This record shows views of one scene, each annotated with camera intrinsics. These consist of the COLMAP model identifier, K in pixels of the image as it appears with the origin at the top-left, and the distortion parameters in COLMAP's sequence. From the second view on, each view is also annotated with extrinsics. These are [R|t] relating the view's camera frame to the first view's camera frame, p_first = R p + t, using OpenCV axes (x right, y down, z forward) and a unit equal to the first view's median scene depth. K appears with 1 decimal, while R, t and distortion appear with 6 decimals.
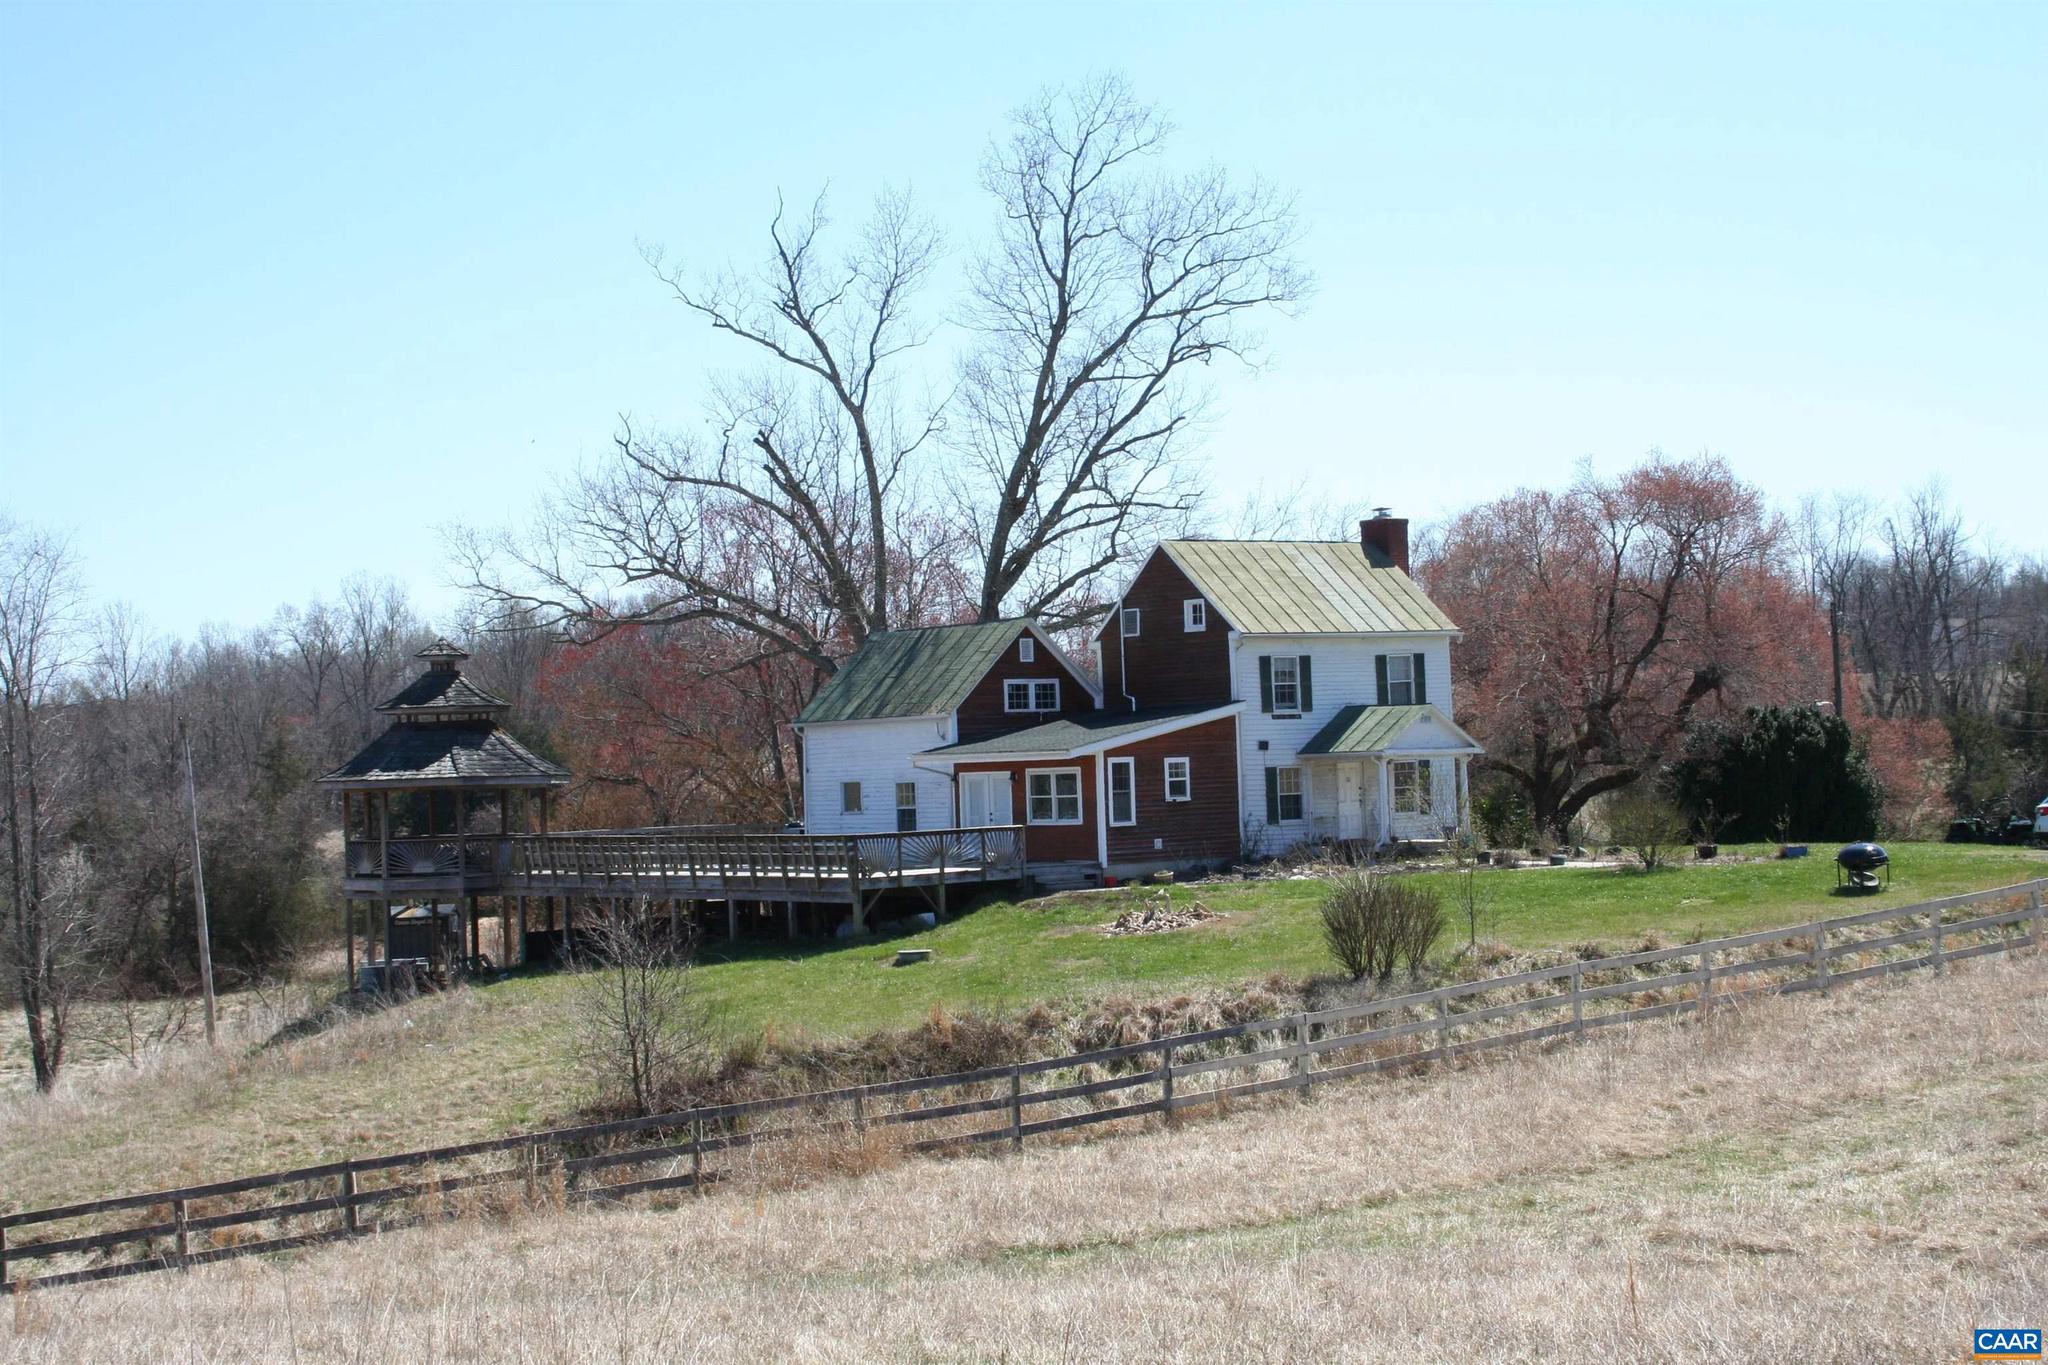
lens RADIAL K [[3363.4, 0, 1030.6], [0, 3363.4, 680.7], [0, 0, 1]] dist [0.008148, 0.000000]
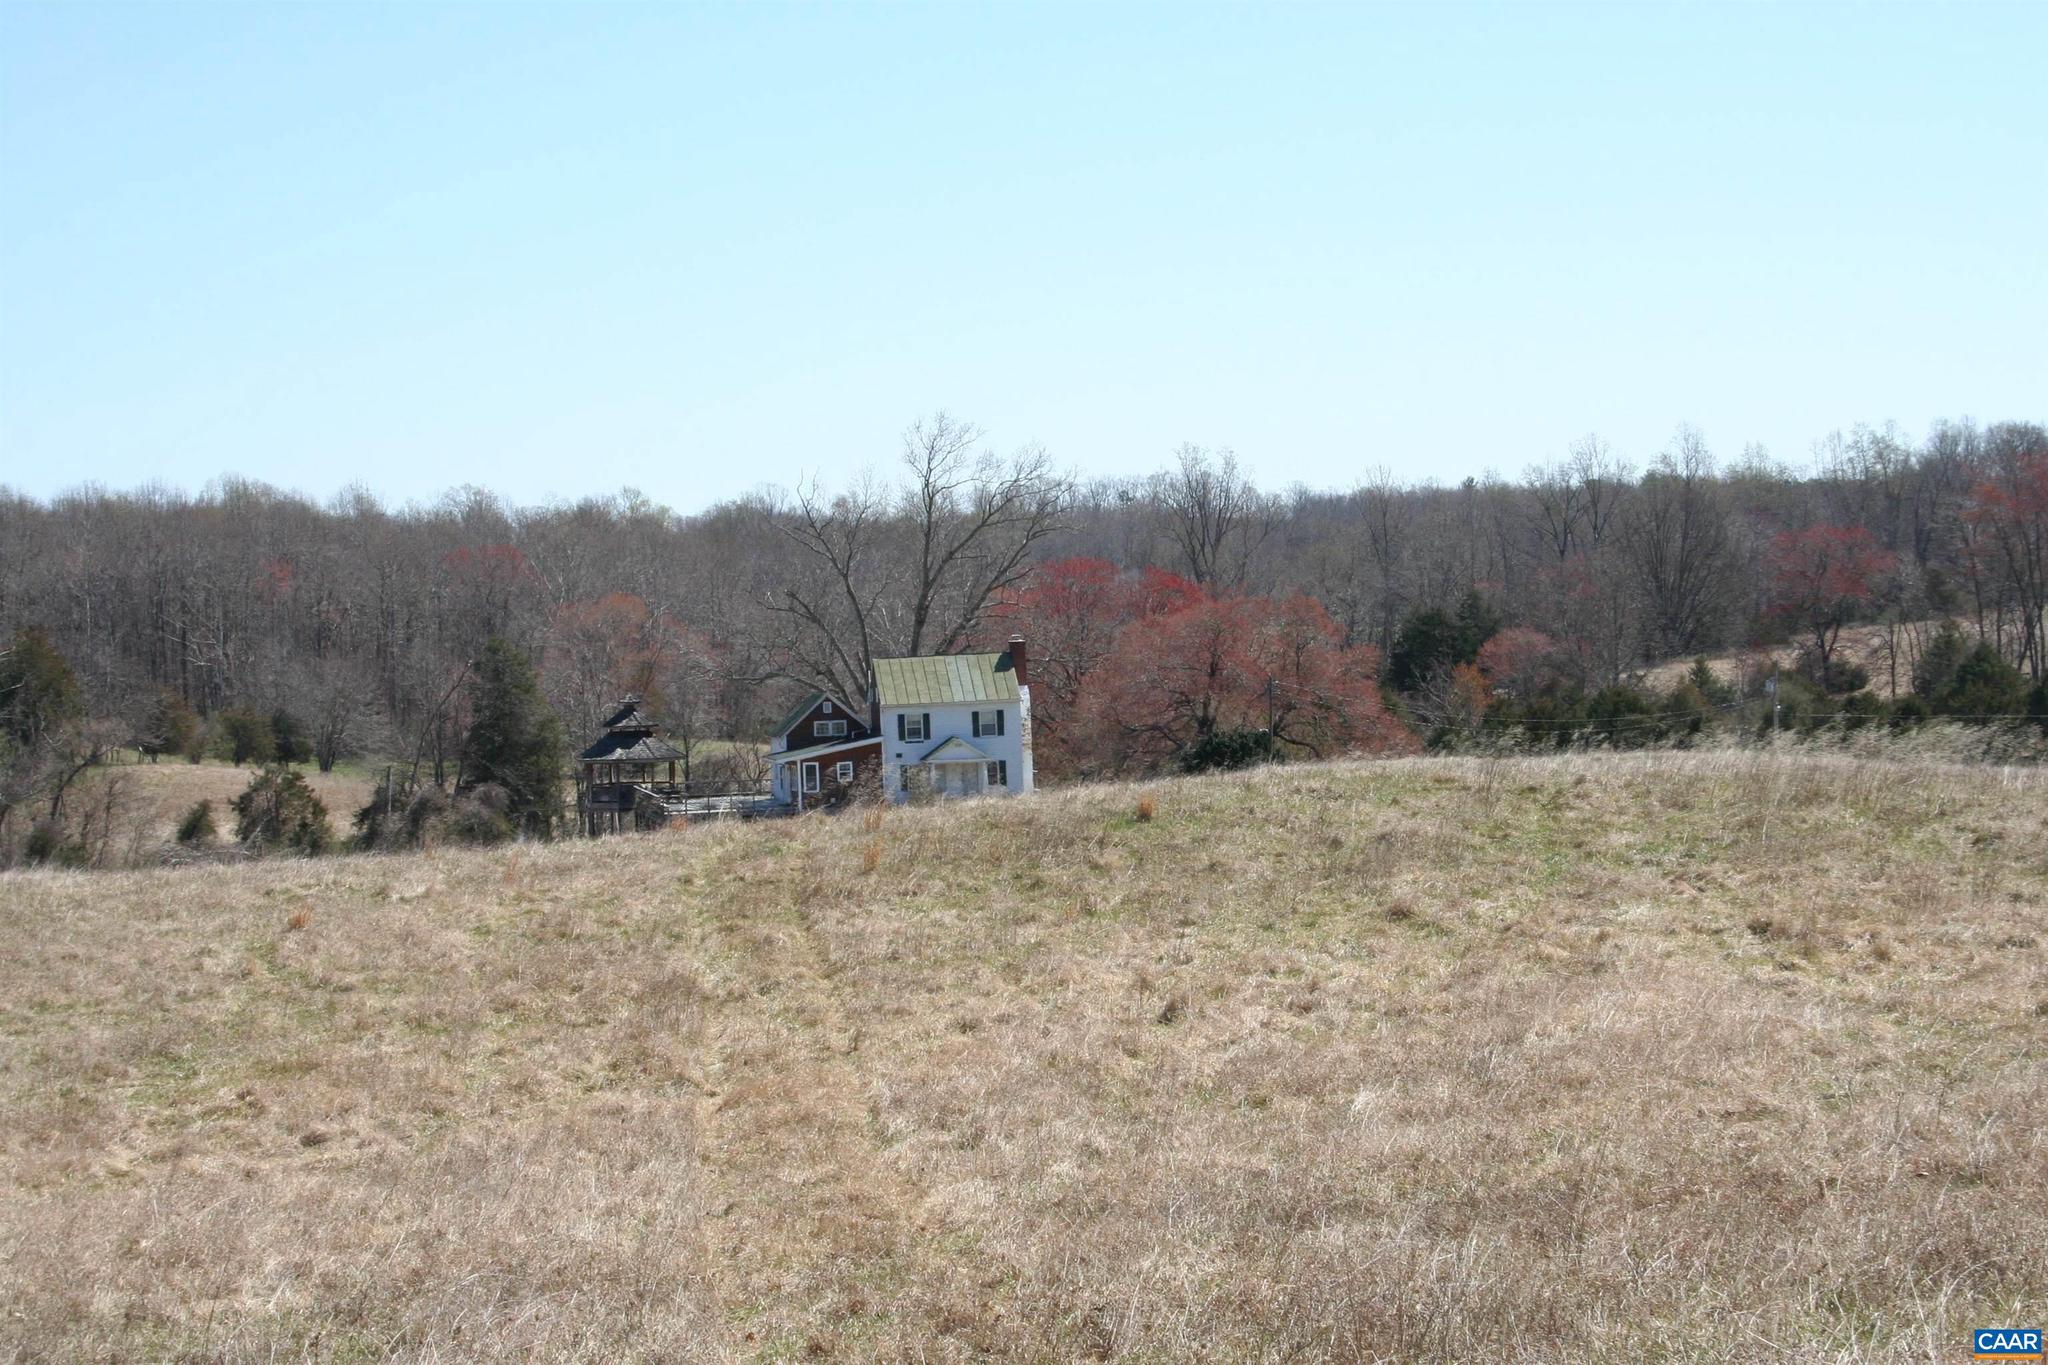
lens RADIAL K [[4518.9, 0, 1009.8], [0, 4518.9, 687.5], [0, 0, 1]] dist [0.147675, 0.000000]
pose [[0.871284, 0.016308, -0.490507, 1.562996], [0.014366, 0.998172, 0.058703, -0.195271], [0.490568, -0.058193, 0.869458, -1.509409]]
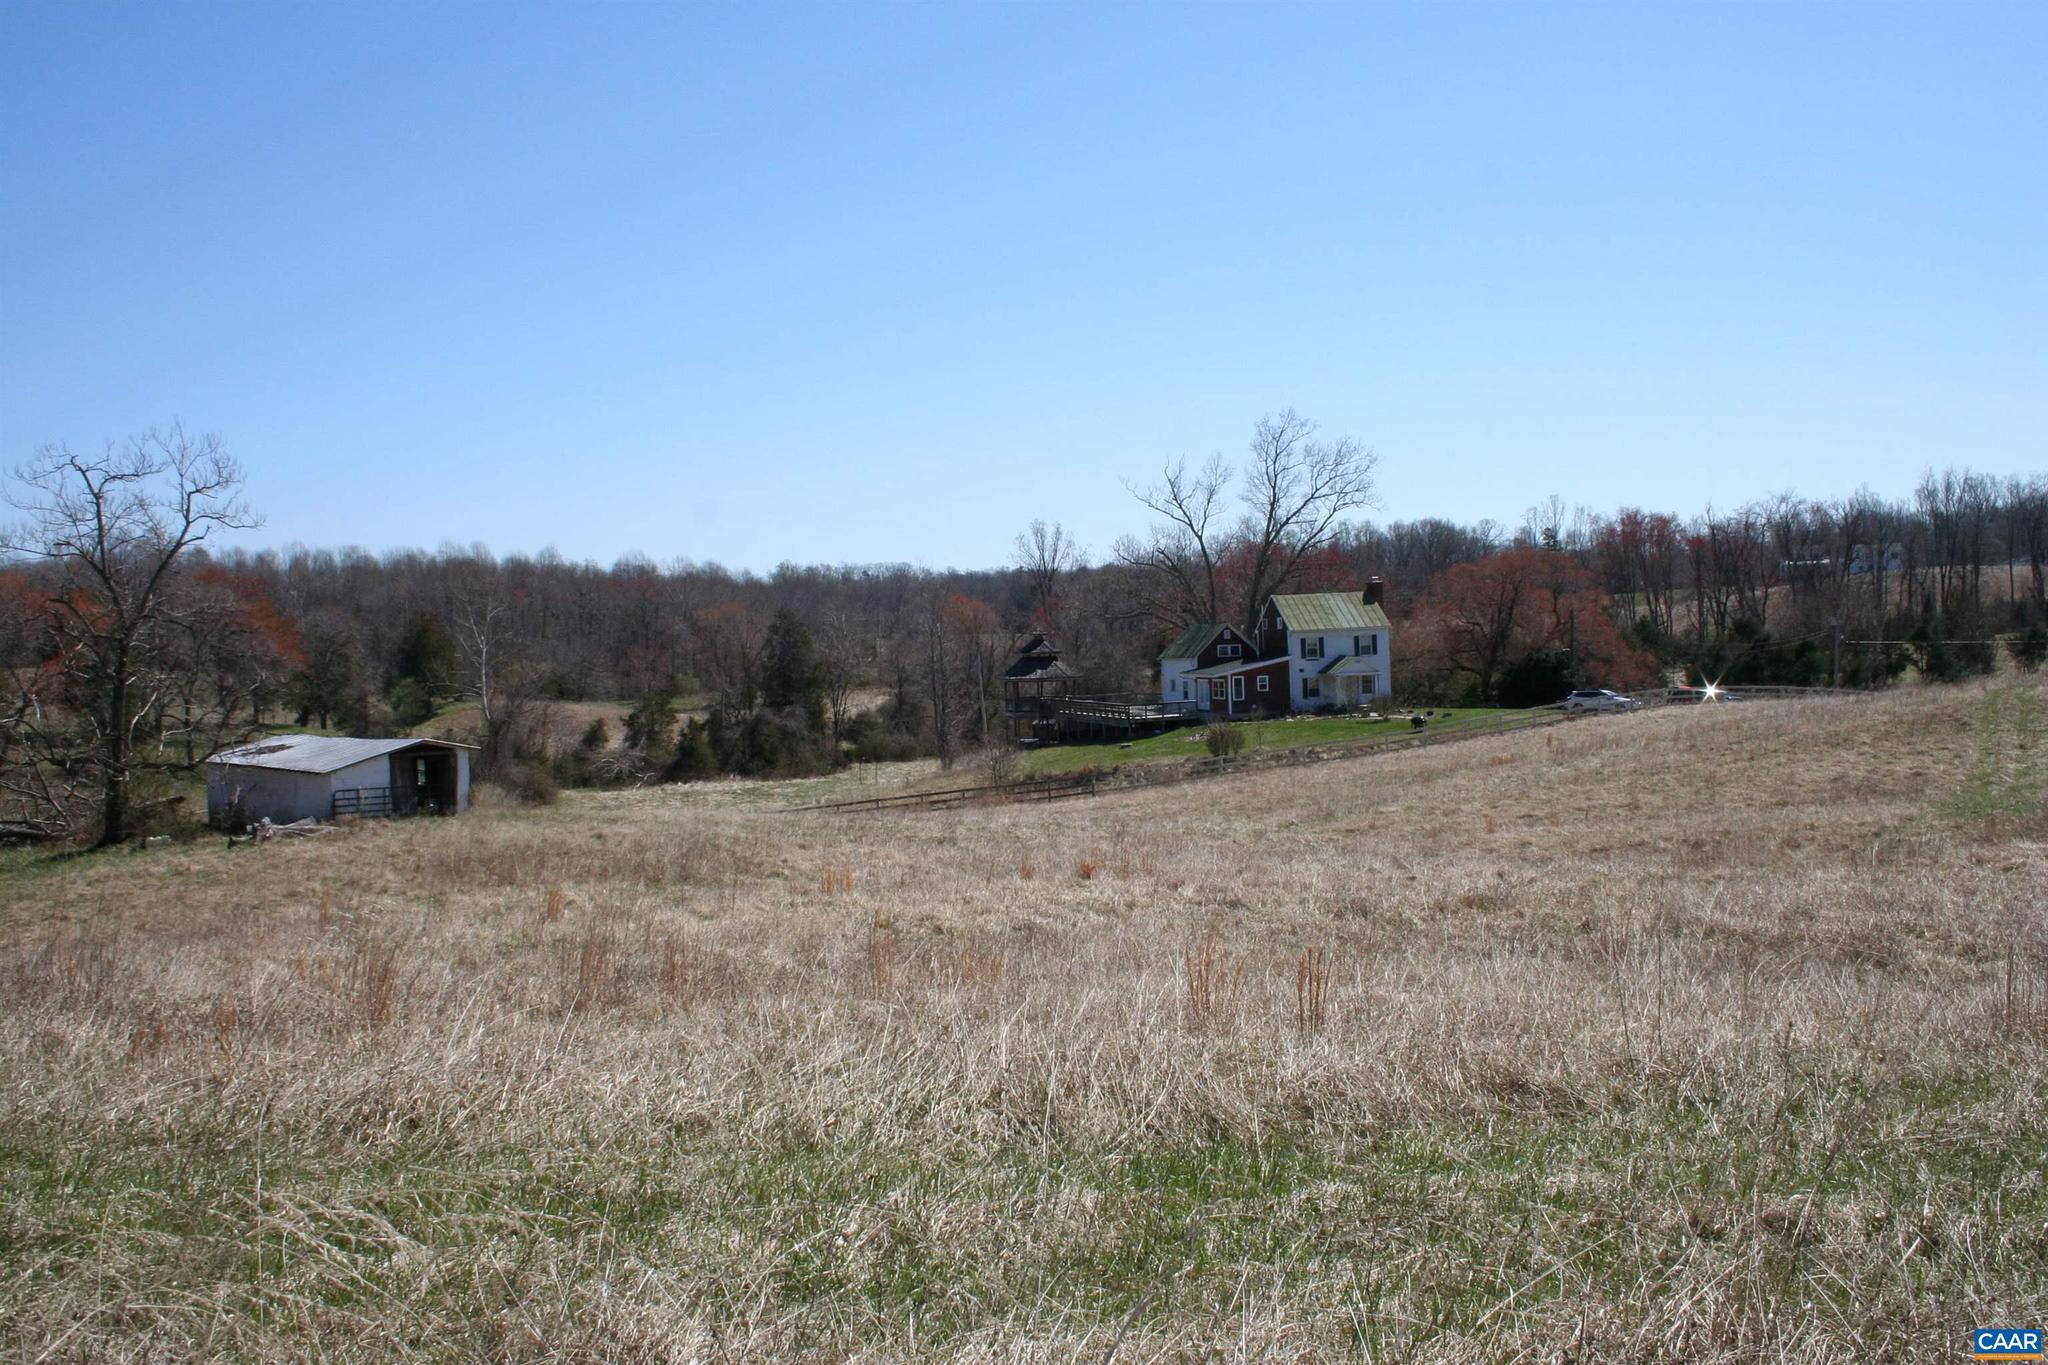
lens RADIAL K [[2021.3, 0, 1028.5], [0, 2021.3, 685.9], [0, 0, 1]] dist [-0.014849, 0.000000]
pose [[0.933342, 0.013064, -0.358751, 0.451840], [0.010830, 0.997858, 0.064513, -0.077286], [0.358826, -0.064098, 0.931201, -0.621874]]
